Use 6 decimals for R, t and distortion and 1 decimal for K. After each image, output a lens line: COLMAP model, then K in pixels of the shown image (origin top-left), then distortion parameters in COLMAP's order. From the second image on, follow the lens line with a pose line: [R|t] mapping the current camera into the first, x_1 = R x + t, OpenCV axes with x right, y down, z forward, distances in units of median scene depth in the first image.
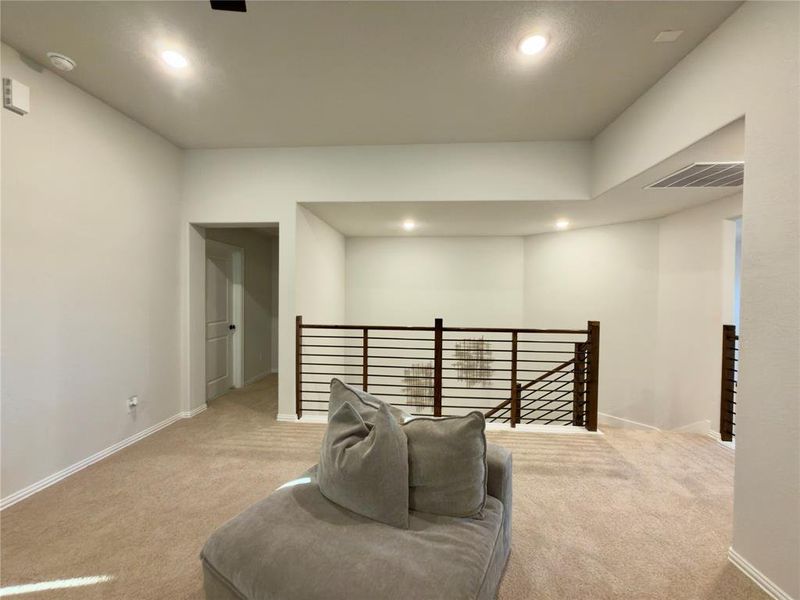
lens RADIAL K [[318.3, 0, 400.0], [0, 318.3, 300.0], [0, 0, 1]] dist [0.001837, 0.000019]
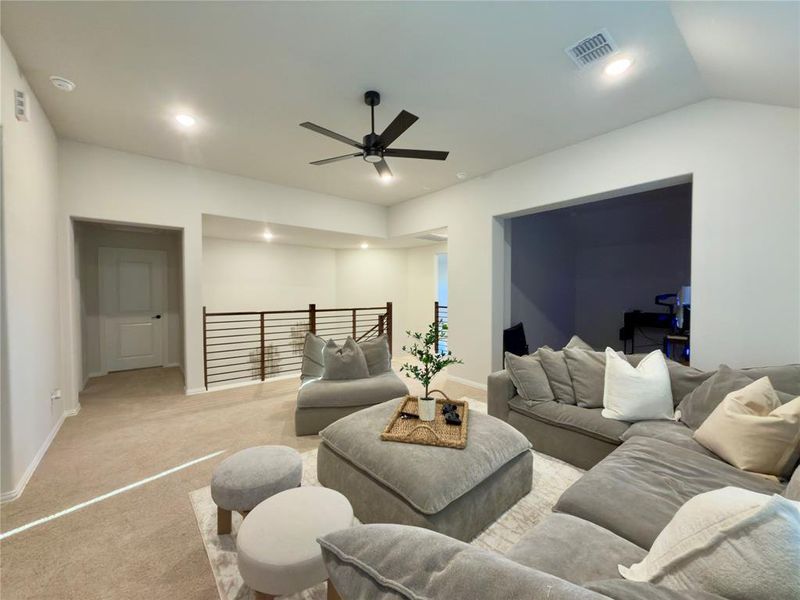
lens RADIAL K [[318.3, 0, 400.0], [0, 318.3, 300.0], [0, 0, 1]] dist [0.001837, 0.000019]
pose [[0.725361, -0.027346, 0.687825, -0.620240], [0.017581, 0.999621, 0.021202, 0.012968], [-0.688144, -0.003286, 0.725567, -0.408753]]
